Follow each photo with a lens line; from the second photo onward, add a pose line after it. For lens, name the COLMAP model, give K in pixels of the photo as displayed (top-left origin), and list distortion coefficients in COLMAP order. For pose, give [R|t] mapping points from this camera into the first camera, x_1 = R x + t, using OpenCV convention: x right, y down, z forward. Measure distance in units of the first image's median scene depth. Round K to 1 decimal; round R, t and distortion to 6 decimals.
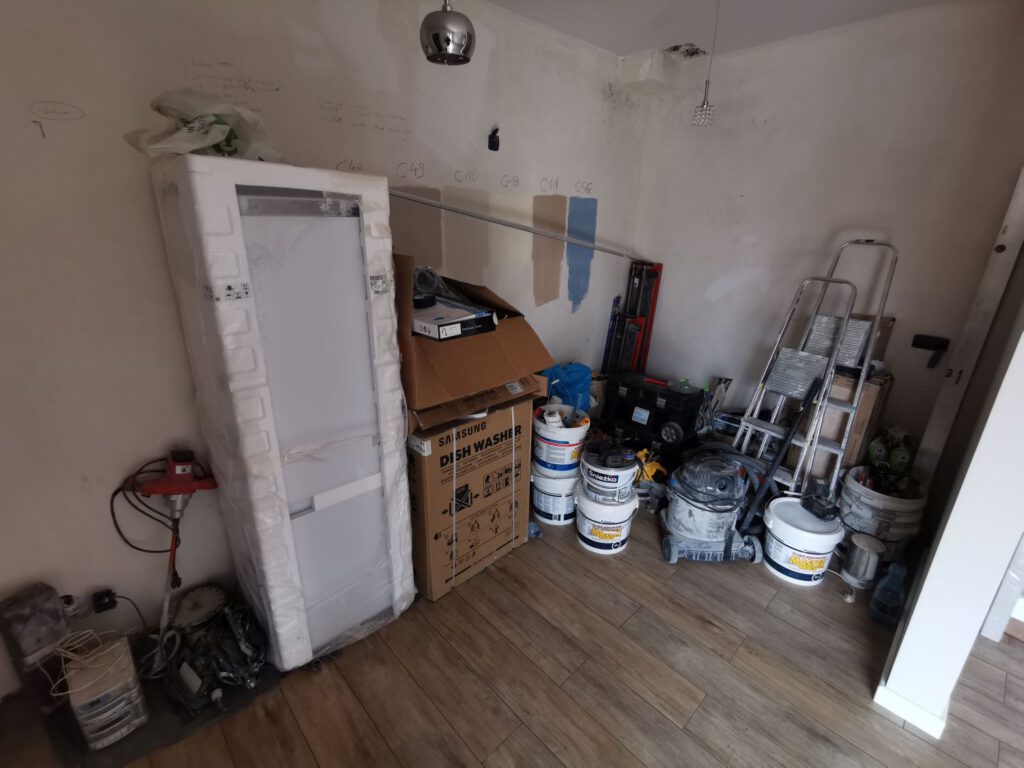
lens RADIAL K [[472.5, 0, 512.0], [0, 472.5, 384.0], [0, 0, 1]] dist [-0.015392, 0.017317]
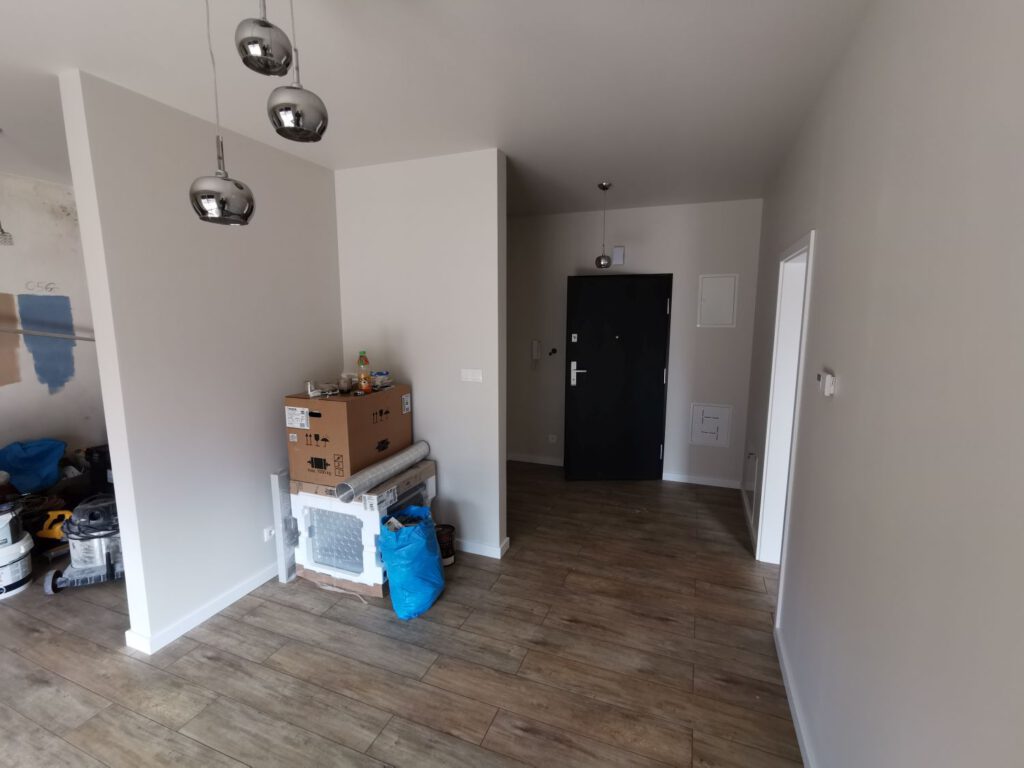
lens RADIAL K [[472.5, 0, 512.0], [0, 472.5, 384.0], [0, 0, 1]] dist [-0.015392, 0.017317]
pose [[0.906981, -0.077396, 0.413999, 0.708817], [0.154647, 0.975507, -0.156430, 0.179623], [-0.391752, 0.205902, 0.896736, -0.453403]]
